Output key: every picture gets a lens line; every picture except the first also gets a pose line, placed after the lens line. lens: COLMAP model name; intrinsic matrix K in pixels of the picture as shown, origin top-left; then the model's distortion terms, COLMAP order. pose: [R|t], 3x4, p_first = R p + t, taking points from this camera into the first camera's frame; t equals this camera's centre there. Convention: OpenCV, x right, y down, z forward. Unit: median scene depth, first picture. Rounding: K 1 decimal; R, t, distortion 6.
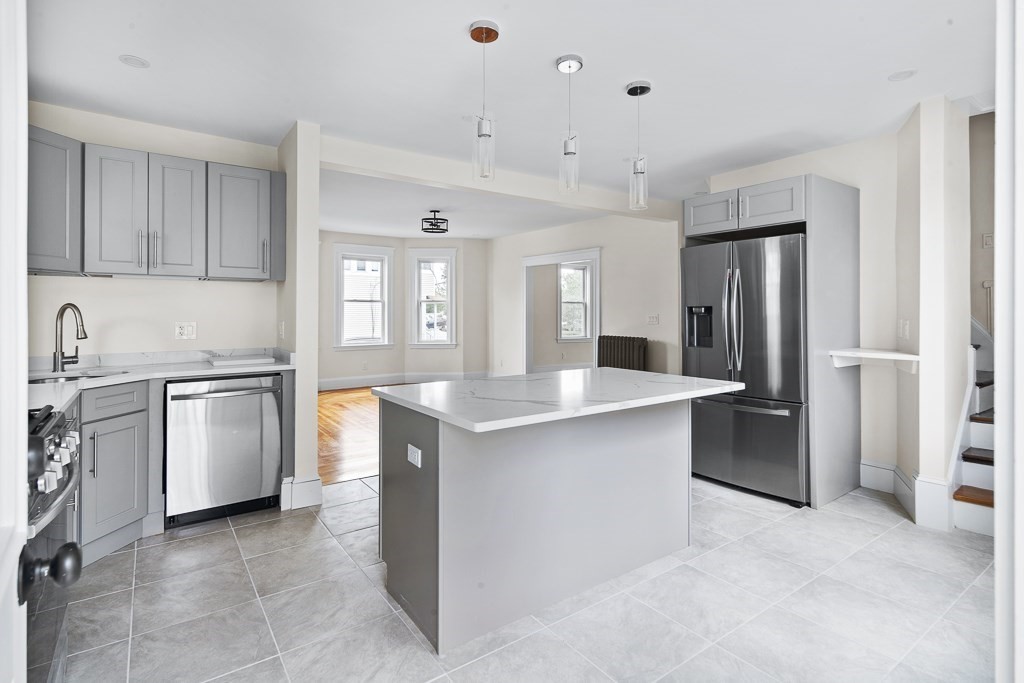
lens RADIAL K [[503.8, 0, 512.2], [0, 503.8, 309.6], [0, 0, 1]] dist [0.000947, 0.000035]
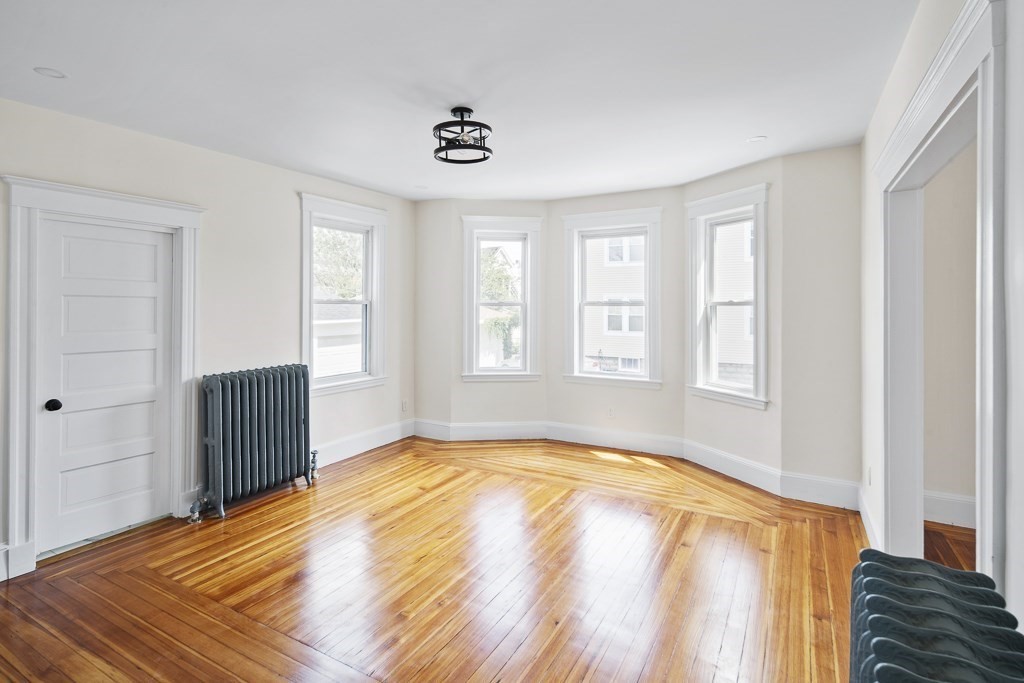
lens RADIAL K [[505.2, 0, 516.0], [0, 505.2, 303.9], [0, 0, 1]] dist [0.005444, 0.000747]
pose [[0.421889, -0.000987, -0.906647, 0.581506], [0.005214, 0.999986, 0.001338, -0.054385], [0.906632, -0.005291, 0.421888, 1.830012]]
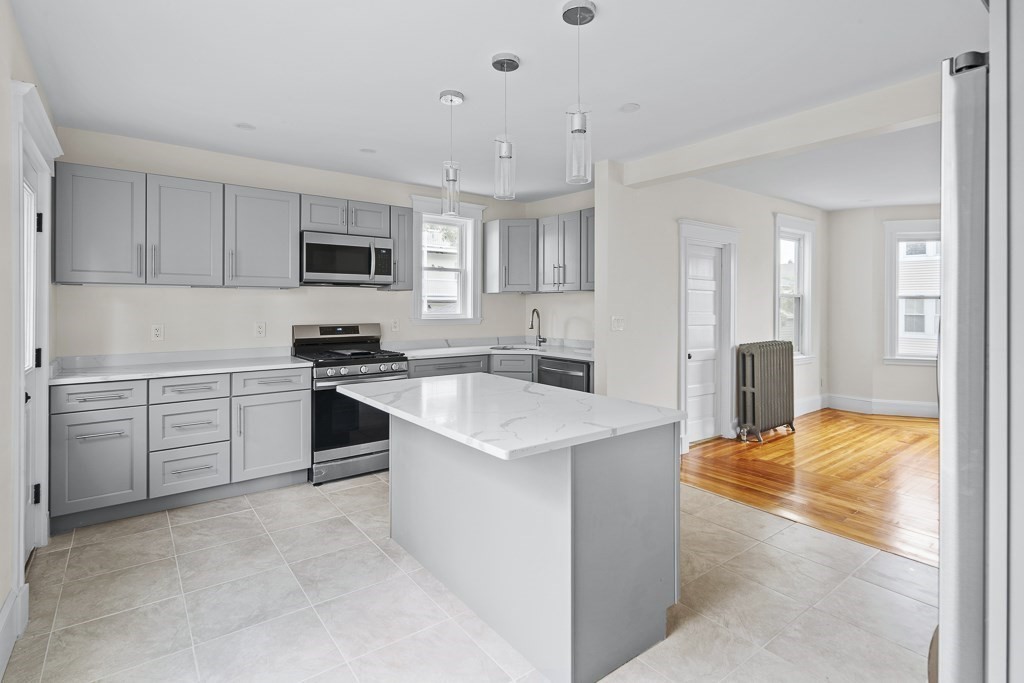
lens RADIAL K [[505.2, 0, 516.0], [0, 505.2, 303.9], [0, 0, 1]] dist [0.005444, 0.000747]
pose [[0.036043, -0.001242, -0.999349, 0.904549], [0.003058, 0.999995, -0.001133, -0.027854], [0.999346, -0.003015, 0.036047, 0.832196]]
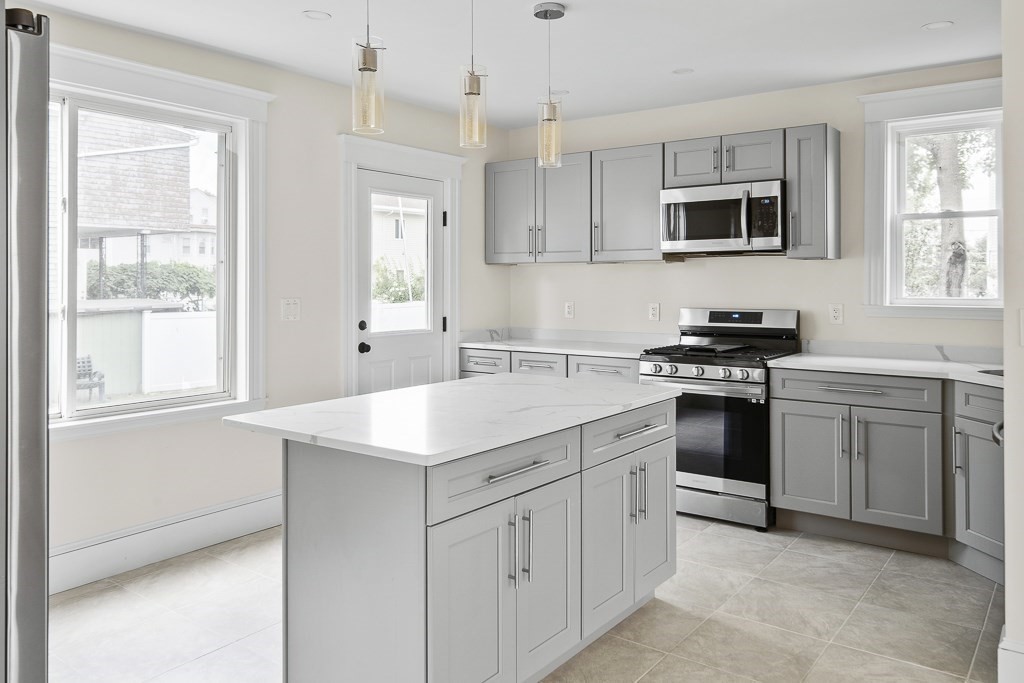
lens RADIAL K [[773.7, 0, 513.0], [0, 773.7, 279.2], [0, 0, 1]] dist [0.002990, 0.000522]
pose [[-0.953037, 0.004443, -0.302823, 0.341665], [0.006279, 0.999967, -0.005088, -0.028728], [0.302790, -0.006751, -0.953033, 1.773398]]
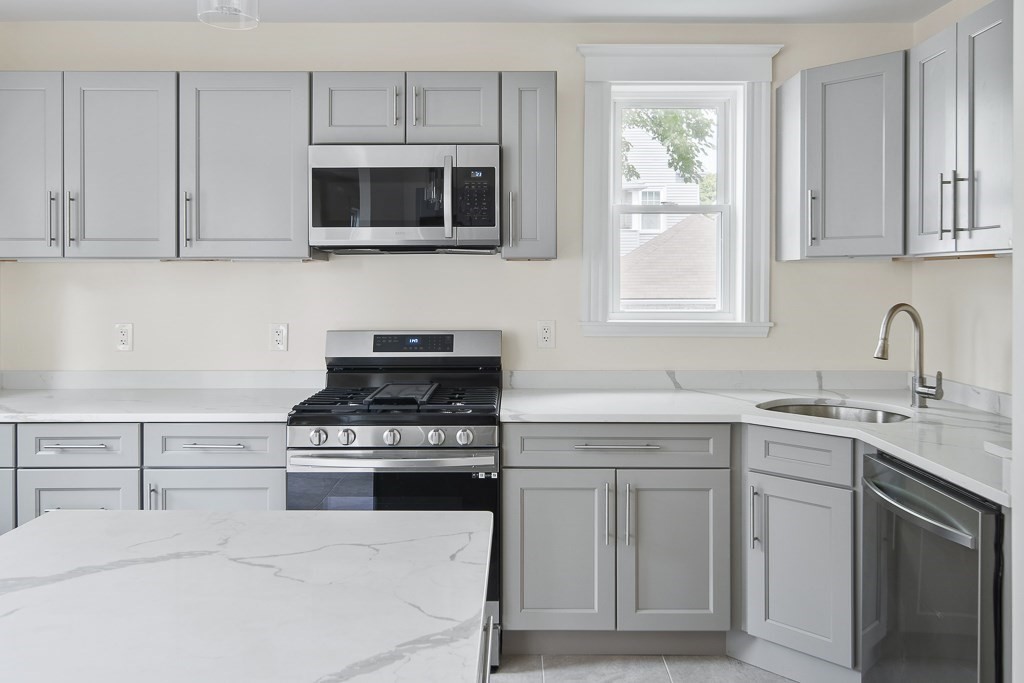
lens RADIAL K [[773.7, 0, 513.0], [0, 773.7, 279.2], [0, 0, 1]] dist [0.002990, 0.000522]
pose [[-0.586236, 0.003684, -0.810132, 0.221320], [0.004740, 0.999988, 0.001118, -0.046115], [0.810126, -0.003184, -0.586247, 1.134716]]
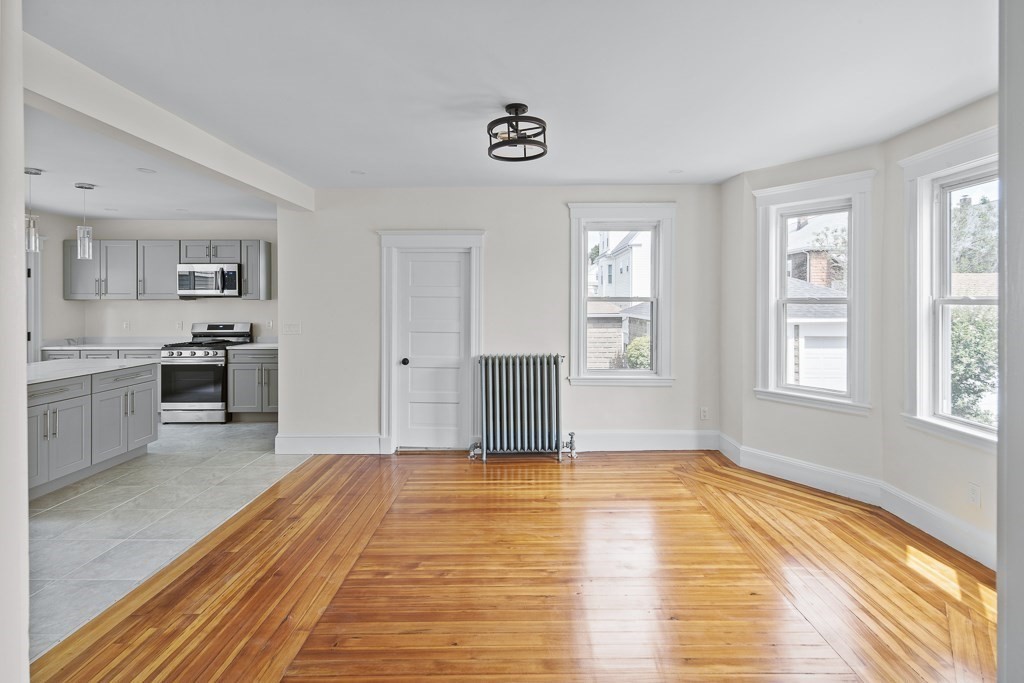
lens RADIAL K [[505.2, 0, 516.0], [0, 505.2, 303.9], [0, 0, 1]] dist [0.005444, 0.000747]
pose [[-0.584143, 0.005312, -0.811634, 0.442652], [0.006251, 0.999978, 0.002046, -0.052008], [0.811627, -0.003878, -0.584163, 2.694225]]
